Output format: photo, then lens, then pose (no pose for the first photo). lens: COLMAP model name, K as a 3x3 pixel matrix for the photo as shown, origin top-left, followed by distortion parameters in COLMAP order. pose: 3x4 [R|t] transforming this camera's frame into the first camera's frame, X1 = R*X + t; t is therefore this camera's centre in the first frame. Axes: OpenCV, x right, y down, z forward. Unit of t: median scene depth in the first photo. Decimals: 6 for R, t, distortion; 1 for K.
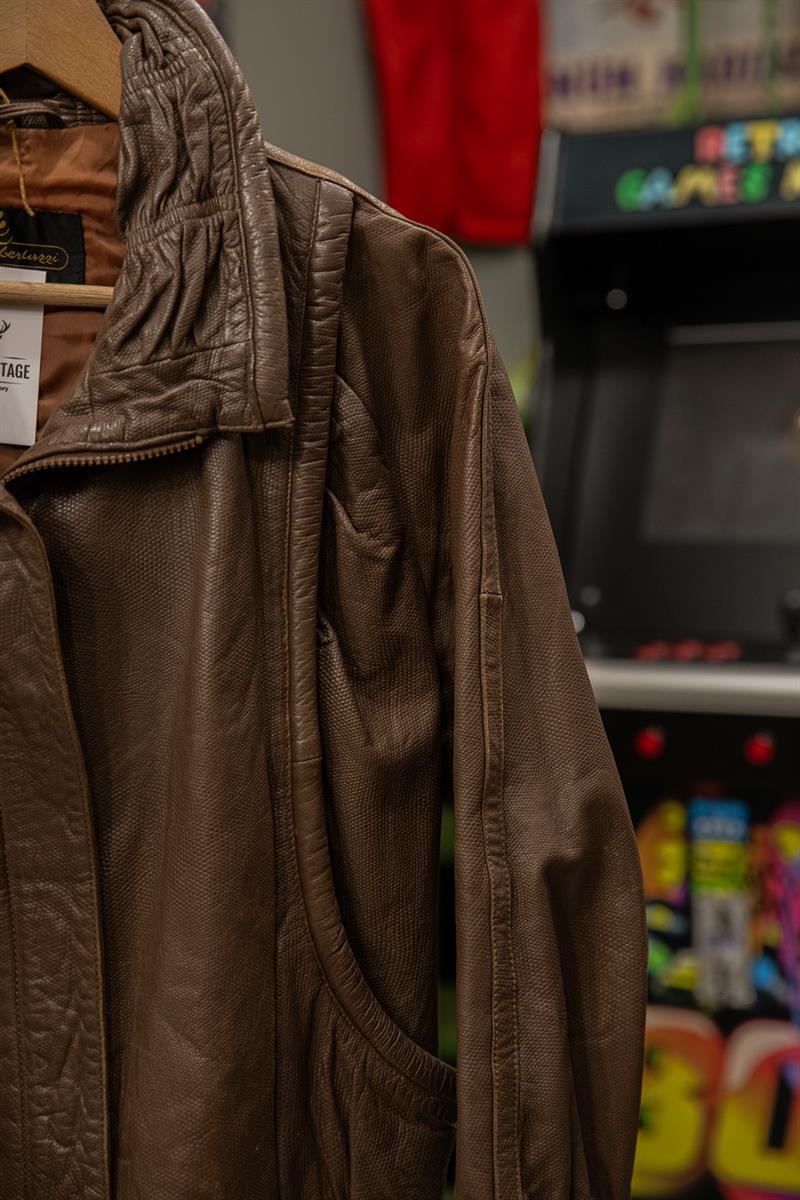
lens RADIAL K [[2174.0, 0, 401.9], [0, 2174.0, 623.5], [0, 0, 1]] dist [0.141316, 0.121784]
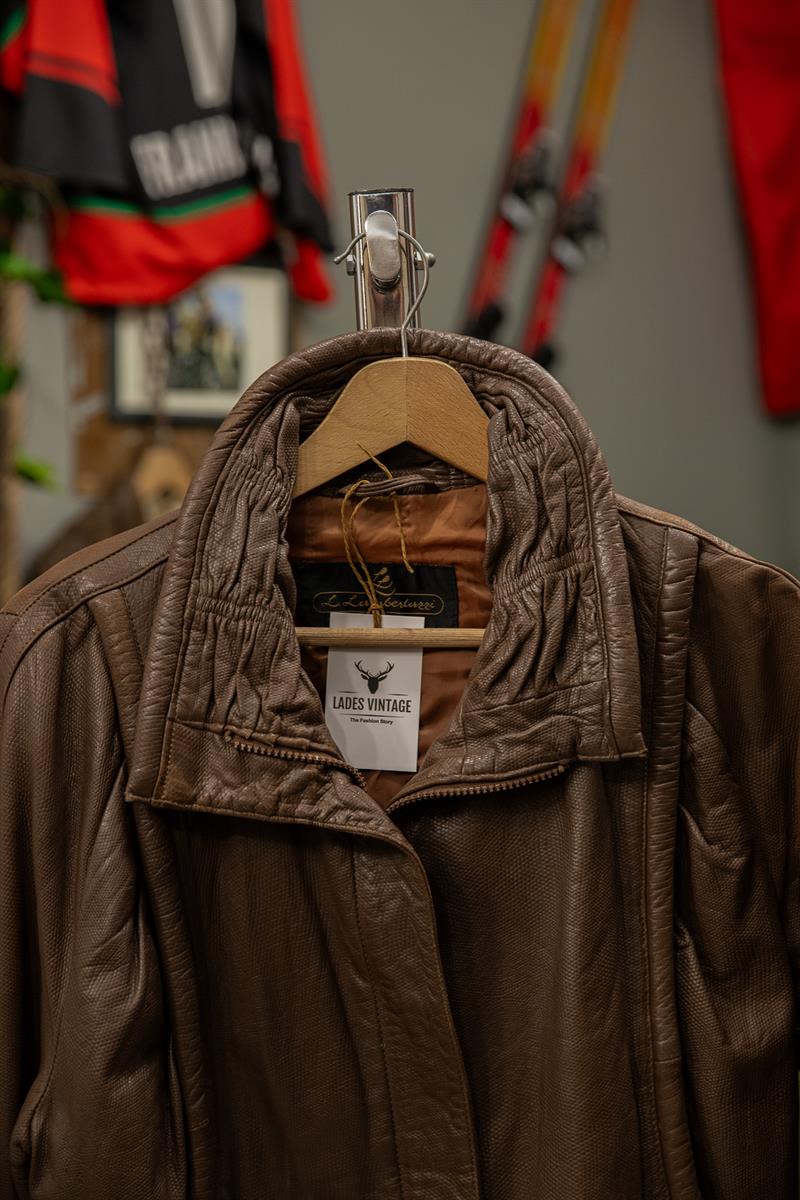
lens RADIAL K [[2174.0, 0, 401.9], [0, 2174.0, 623.5], [0, 0, 1]] dist [0.141316, 0.121784]
pose [[0.984196, -0.023339, -0.175539, 0.022670], [0.015420, 0.998806, -0.046346, -0.105982], [0.176412, 0.042907, 0.983381, -0.103054]]
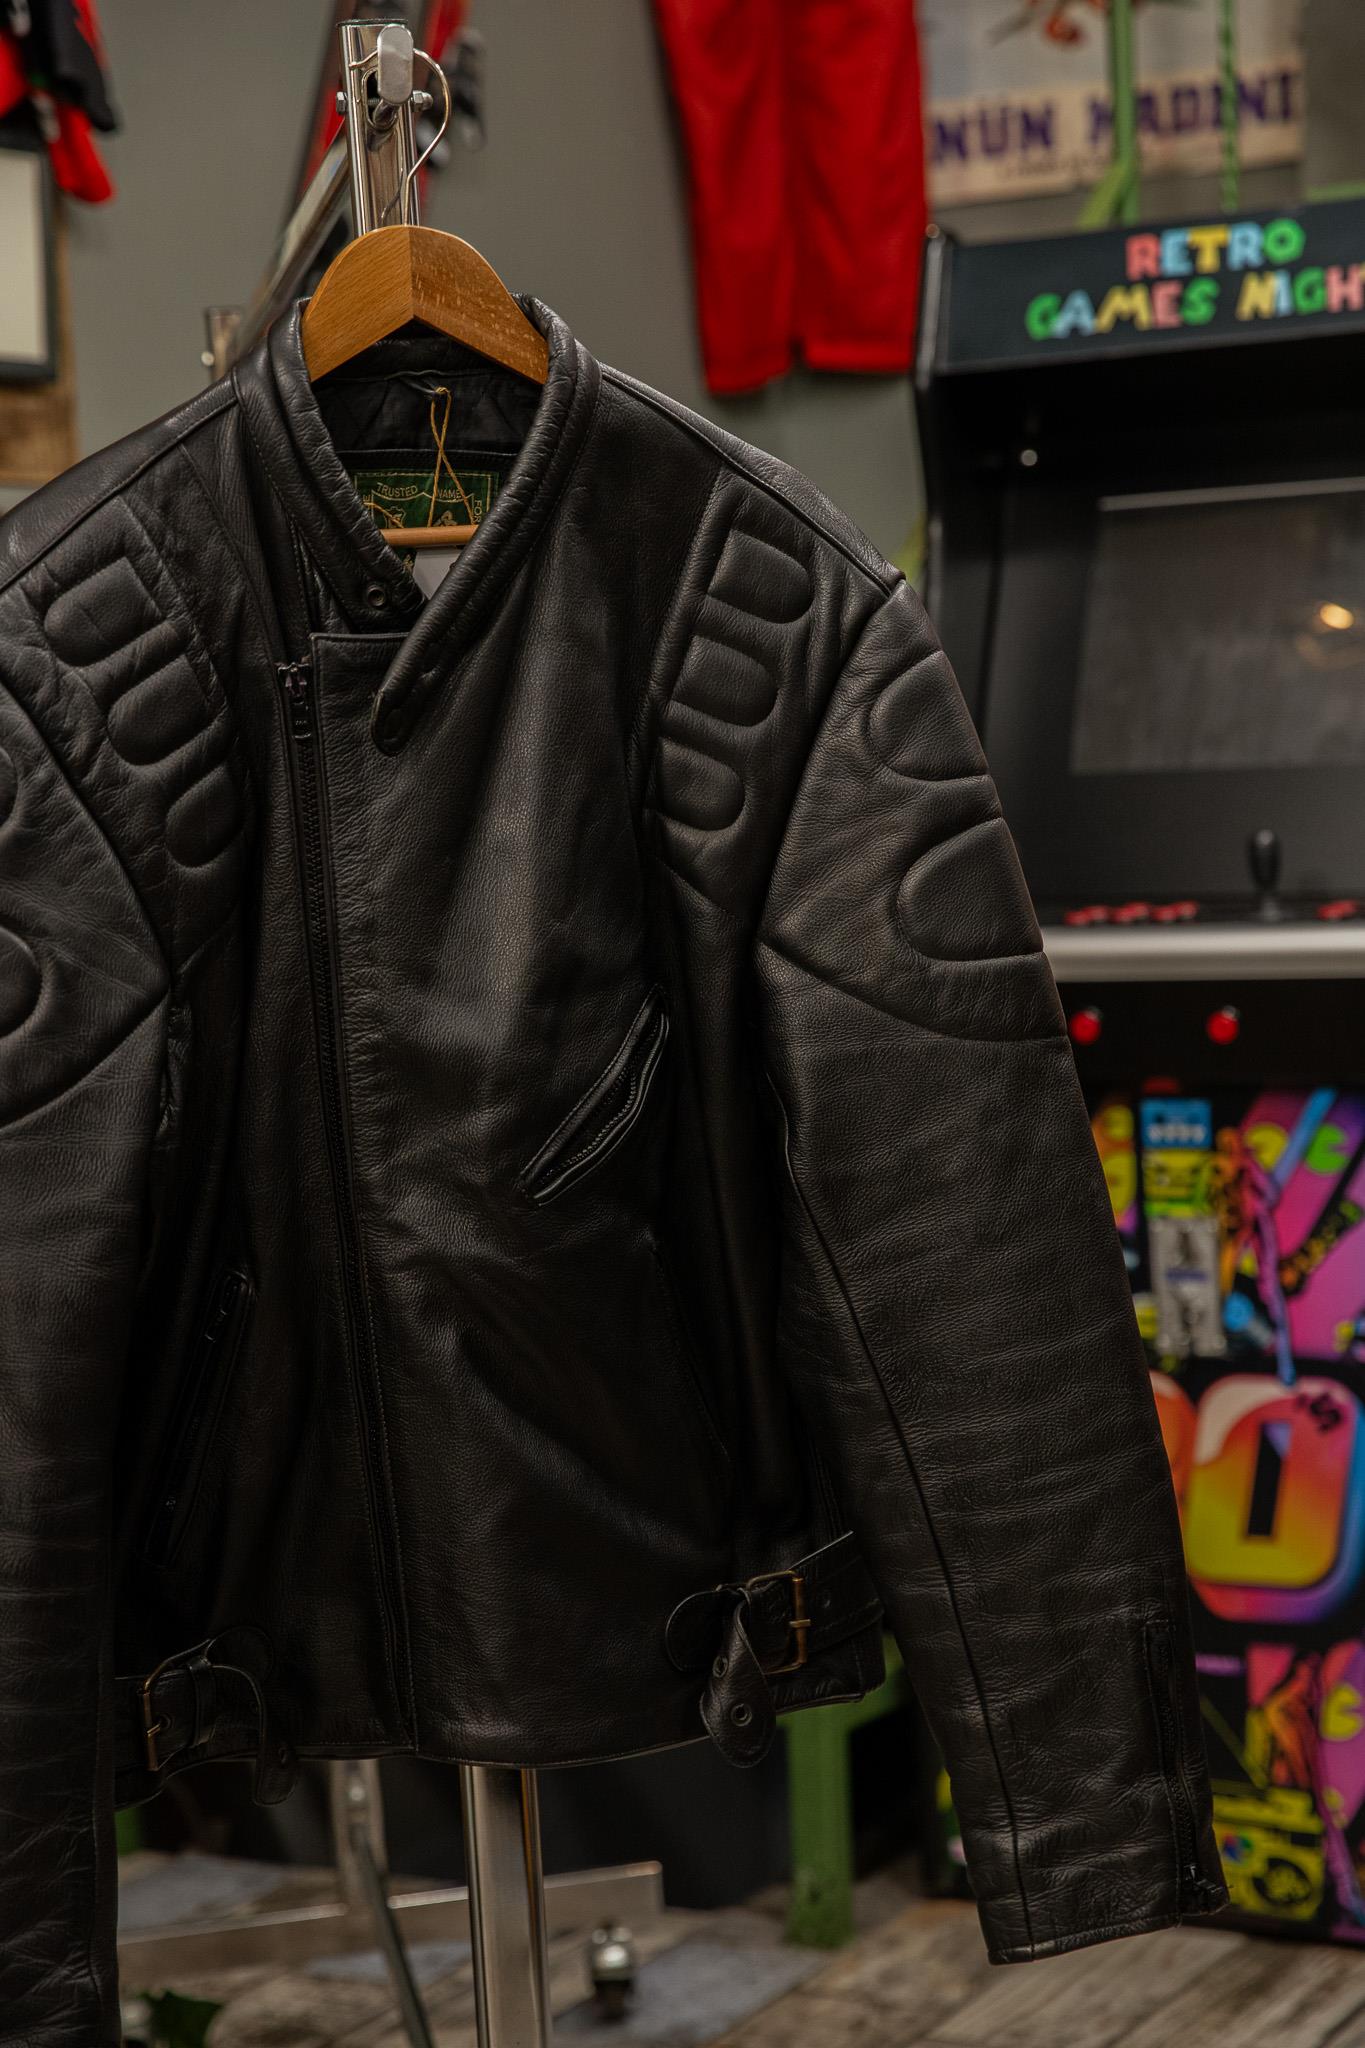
lens RADIAL K [[3802.2, 0, 633.8], [0, 3802.2, 1028.2], [0, 0, 1]] dist [0.182800, 0.279437]
pose [[0.999291, -0.033296, -0.017586, -0.055476], [0.033423, 0.999417, 0.006986, 0.091199], [0.017343, -0.007569, 0.999821, -0.852277]]
